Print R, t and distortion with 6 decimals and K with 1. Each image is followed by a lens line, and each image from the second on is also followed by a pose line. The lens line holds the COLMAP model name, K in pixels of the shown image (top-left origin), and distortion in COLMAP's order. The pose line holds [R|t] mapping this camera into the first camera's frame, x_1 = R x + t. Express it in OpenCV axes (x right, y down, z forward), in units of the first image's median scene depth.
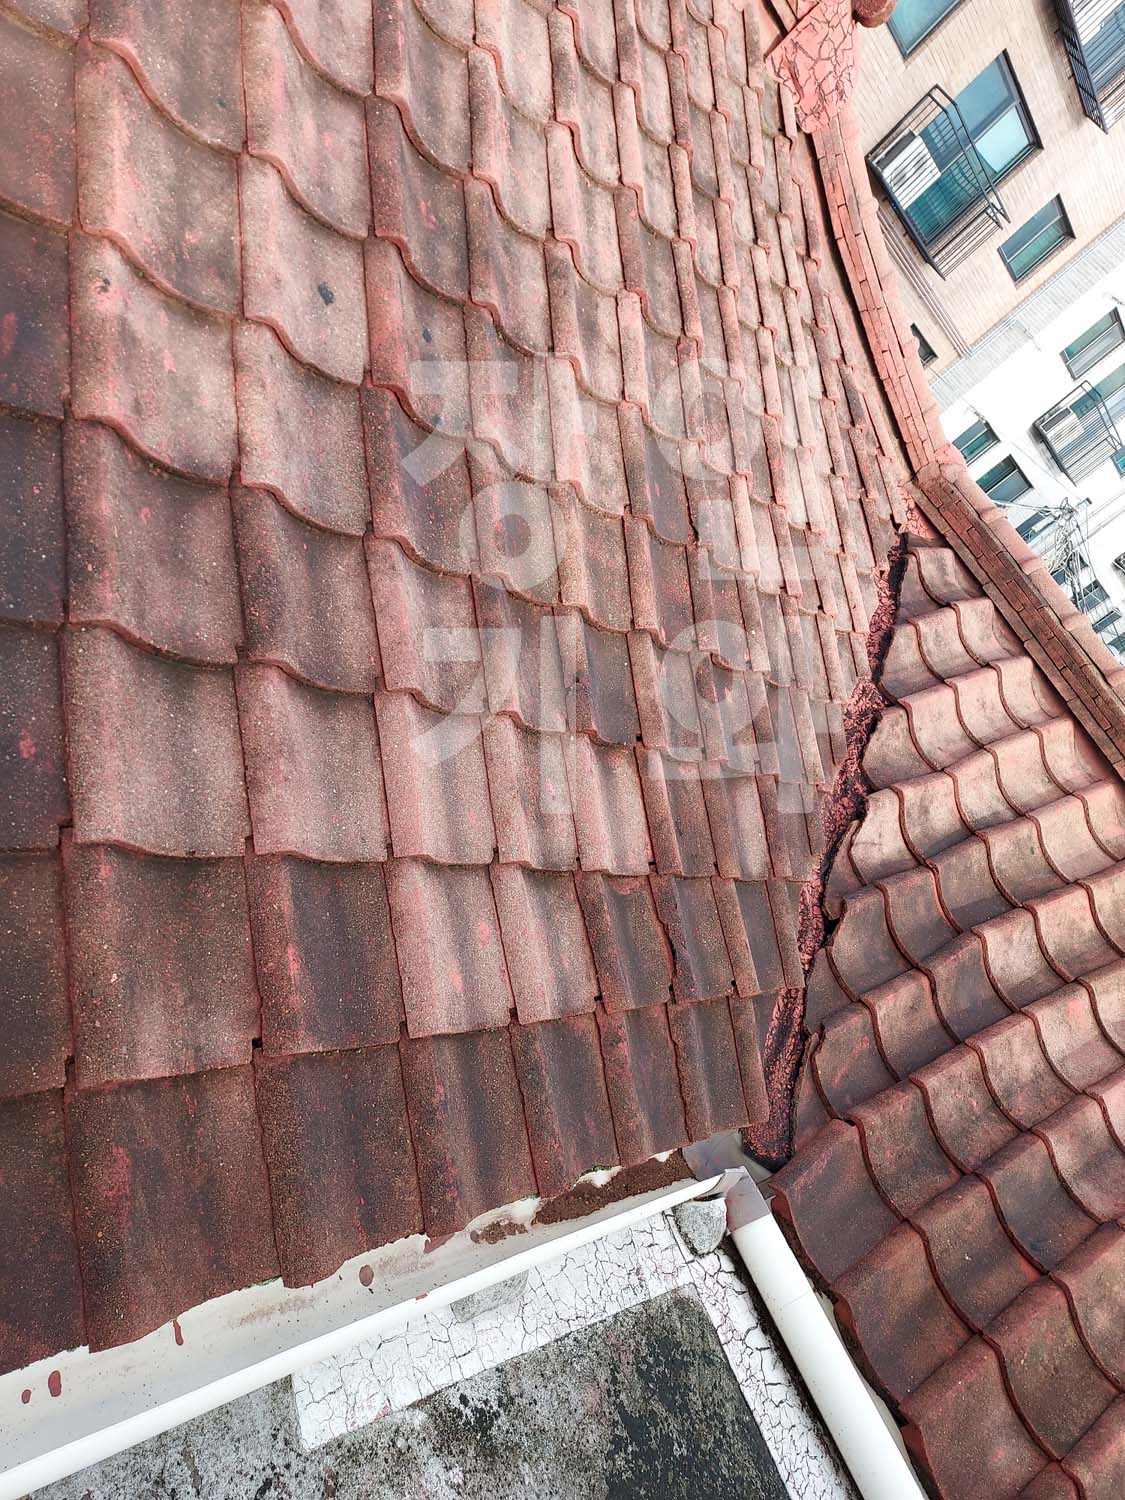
lens RADIAL K [[1081.6, 0, 538.5], [0, 1081.6, 757.4], [0, 0, 1]] dist [0.004708, 0.011579]
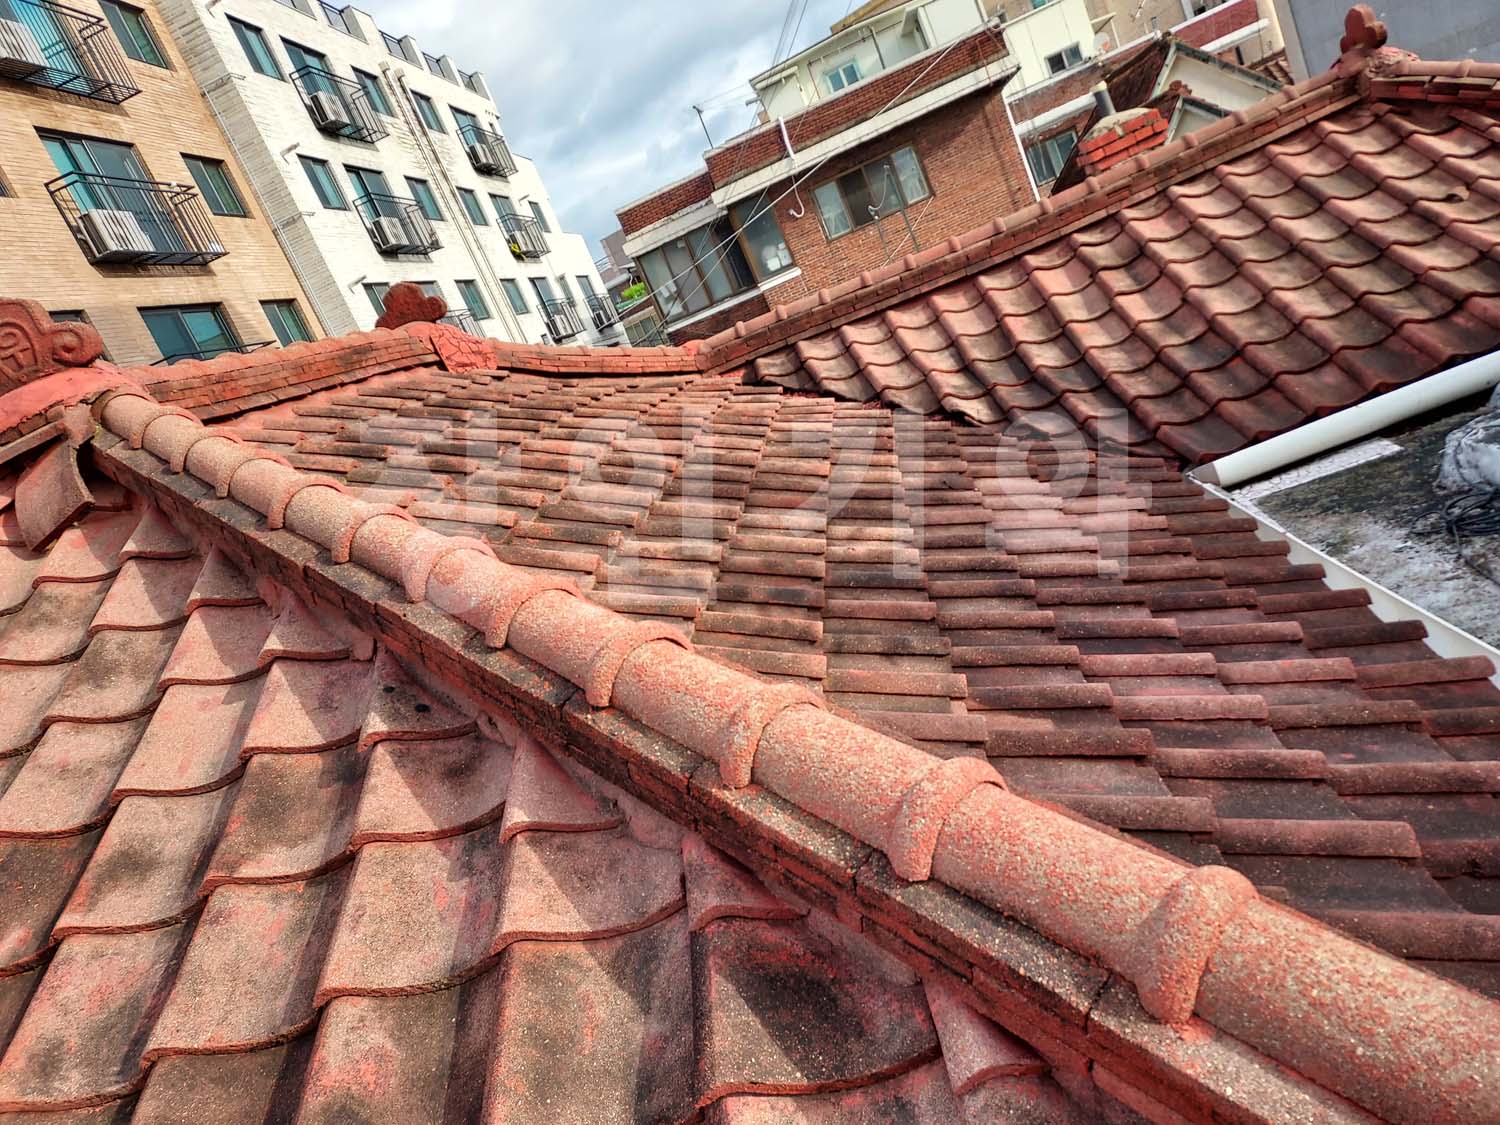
lens RADIAL K [[1103.2, 0, 759.9], [0, 1103.2, 568.2], [0, 0, 1]] dist [0.029864, 0.000533]
pose [[0.154141, -0.925423, 0.346169, -0.532488], [0.974231, 0.200741, 0.102844, -0.361812], [-0.164665, 0.321397, 0.932518, -0.433927]]
